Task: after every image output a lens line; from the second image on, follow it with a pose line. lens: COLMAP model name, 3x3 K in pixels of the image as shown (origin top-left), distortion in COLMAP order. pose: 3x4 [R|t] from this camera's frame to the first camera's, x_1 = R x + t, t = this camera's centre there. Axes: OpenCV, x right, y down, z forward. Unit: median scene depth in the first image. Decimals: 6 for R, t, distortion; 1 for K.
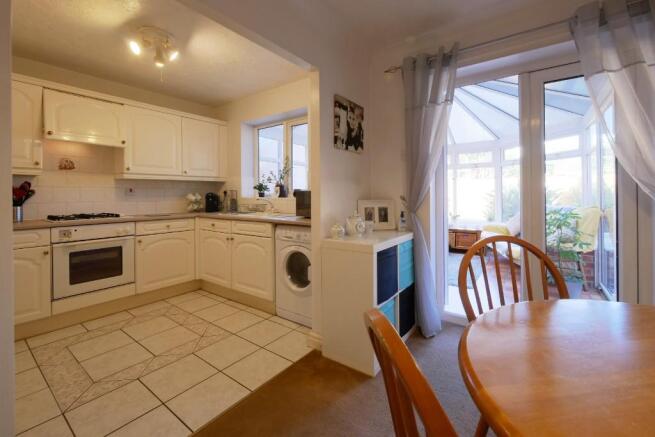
lens RADIAL K [[280.4, 0, 320.3], [0, 280.4, 195.5], [0, 0, 1]] dist [0.002671, 0.000302]
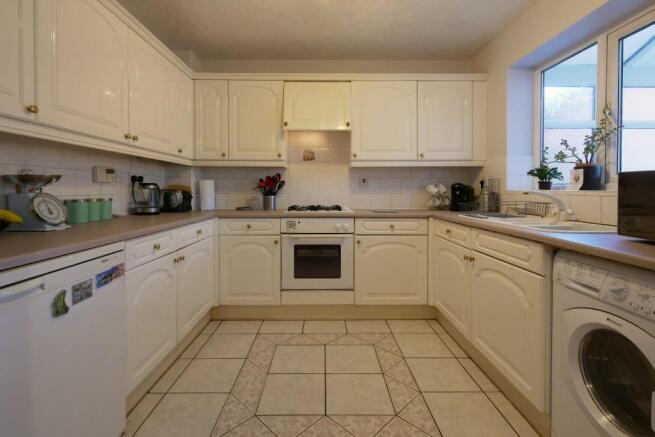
lens RADIAL K [[304.8, 0, 326.2], [0, 304.8, 195.3], [0, 0, 1]] dist [-0.005488, -0.001100]
pose [[0.619244, 0.020109, -0.784941, -0.005427], [-0.006882, 0.999773, 0.020184, 0.009748], [0.785169, -0.007097, 0.619241, 0.381554]]
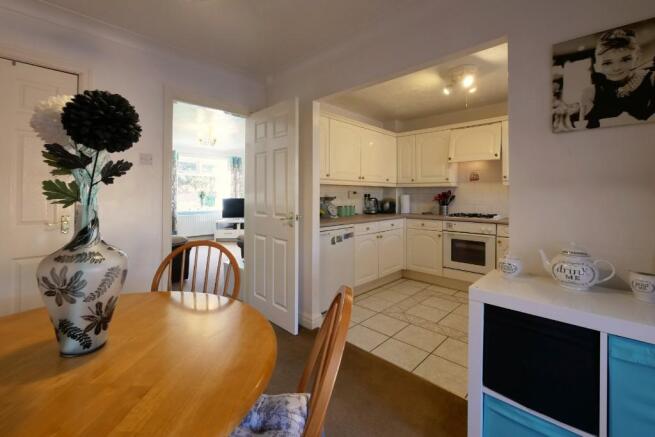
lens RADIAL K [[280.4, 0, 329.8], [0, 280.4, 192.8], [0, 0, 1]] dist [0.002671, 0.000302]
pose [[-0.105455, -0.000750, -0.994424, 0.555459], [-0.005233, 0.999986, -0.000200, -0.029835], [0.994410, 0.005182, -0.105457, 0.451189]]
